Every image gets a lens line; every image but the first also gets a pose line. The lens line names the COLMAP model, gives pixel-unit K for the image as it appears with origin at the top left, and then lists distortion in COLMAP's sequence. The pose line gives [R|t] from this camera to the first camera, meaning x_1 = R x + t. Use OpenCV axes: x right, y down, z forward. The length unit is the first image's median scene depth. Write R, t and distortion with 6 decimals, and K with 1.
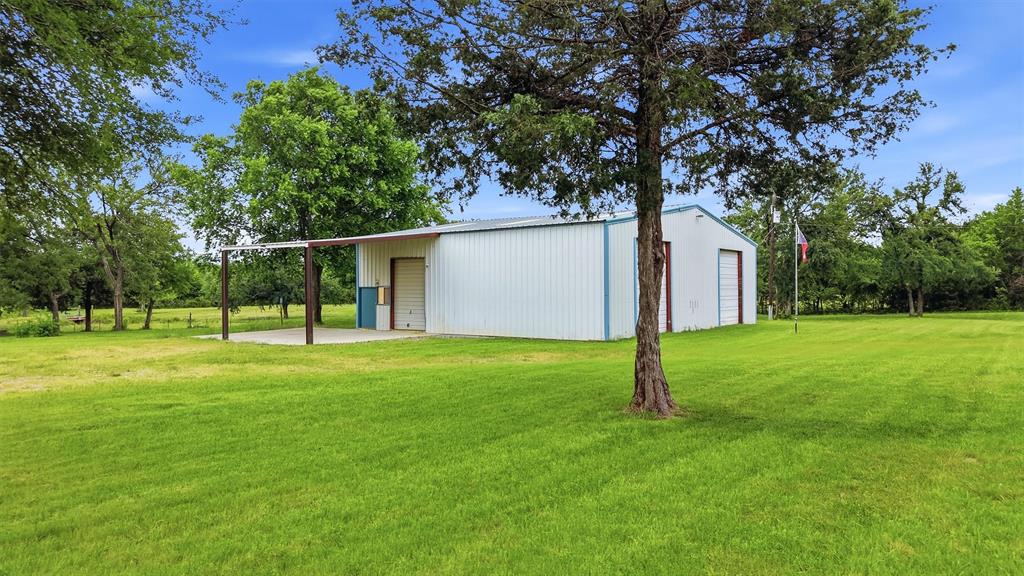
lens RADIAL K [[714.7, 0, 511.5], [0, 714.7, 272.3], [0, 0, 1]] dist [0.007060, 0.000911]
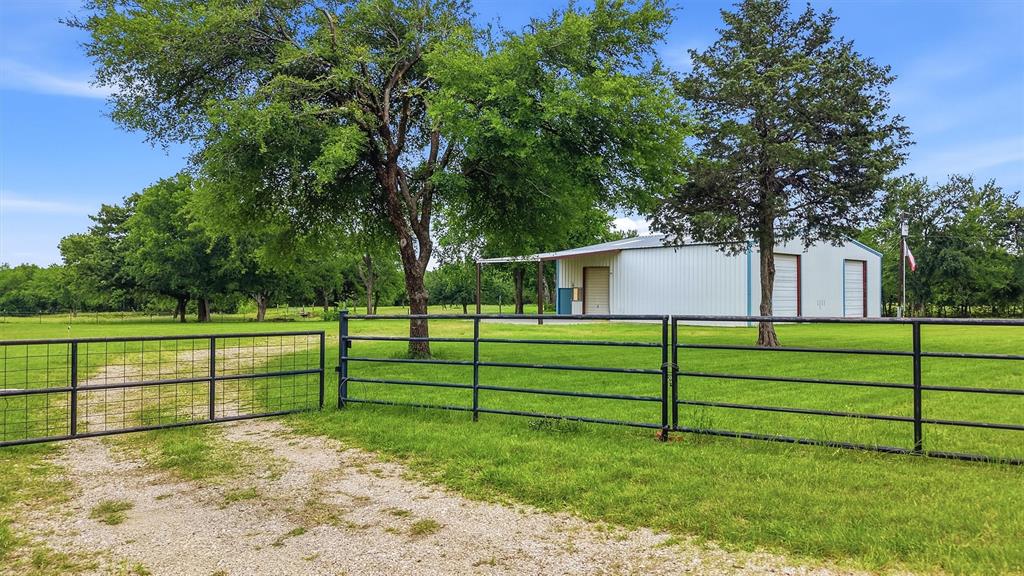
lens RADIAL K [[693.8, 0, 498.3], [0, 693.8, 291.2], [0, 0, 1]] dist [0.007287, -0.001092]
pose [[0.975928, 0.006073, -0.218007, -0.035688], [-0.001627, 0.999787, 0.020568, -0.000923], [0.218086, -0.019719, 0.975730, -0.324935]]
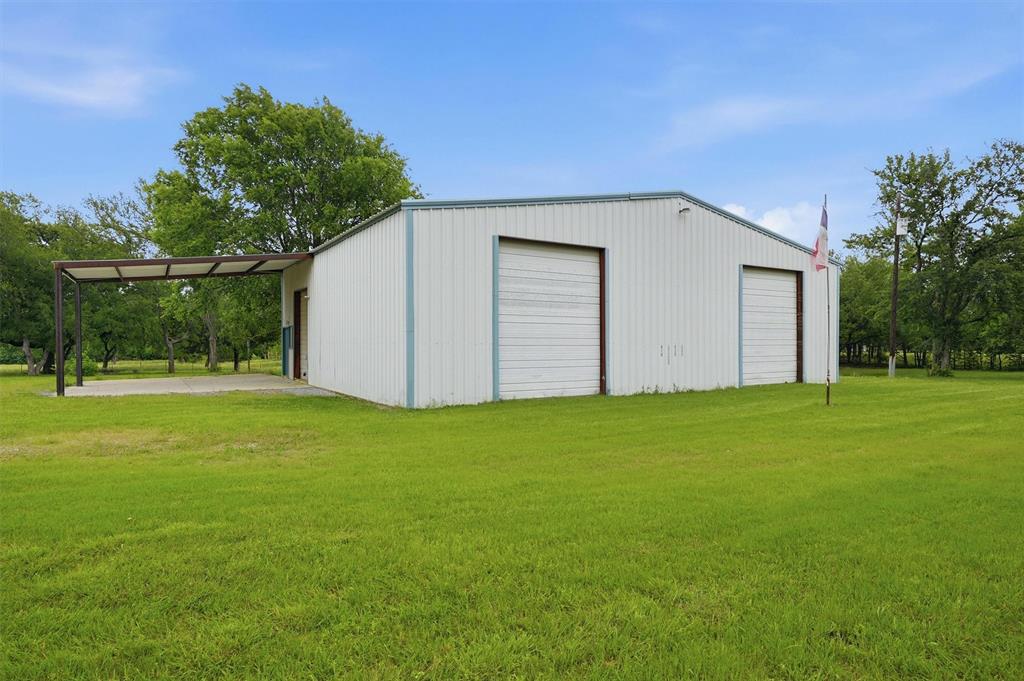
lens RADIAL K [[584.0, 0, 512.0], [0, 584.0, 340.5], [0, 0, 1]] dist [0.002663, 0.001838]
pose [[0.932972, 0.002220, -0.359942, 0.293390], [0.005591, 0.999771, 0.020656, 0.022965], [0.359905, -0.021284, 0.932746, 0.448455]]
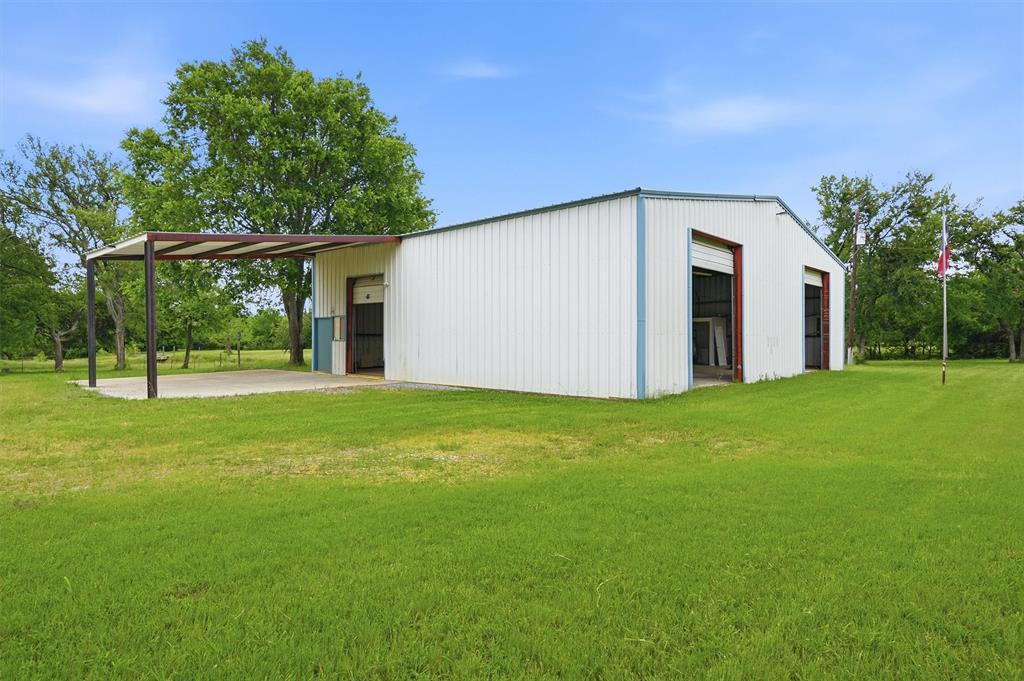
lens RADIAL K [[584.0, 0, 512.0], [0, 584.0, 340.5], [0, 0, 1]] dist [0.002663, 0.001838]
pose [[0.995207, 0.004714, -0.097682, 0.058150], [-0.001902, 0.999582, 0.028861, 0.026246], [0.097777, -0.028537, 0.994799, 0.398156]]
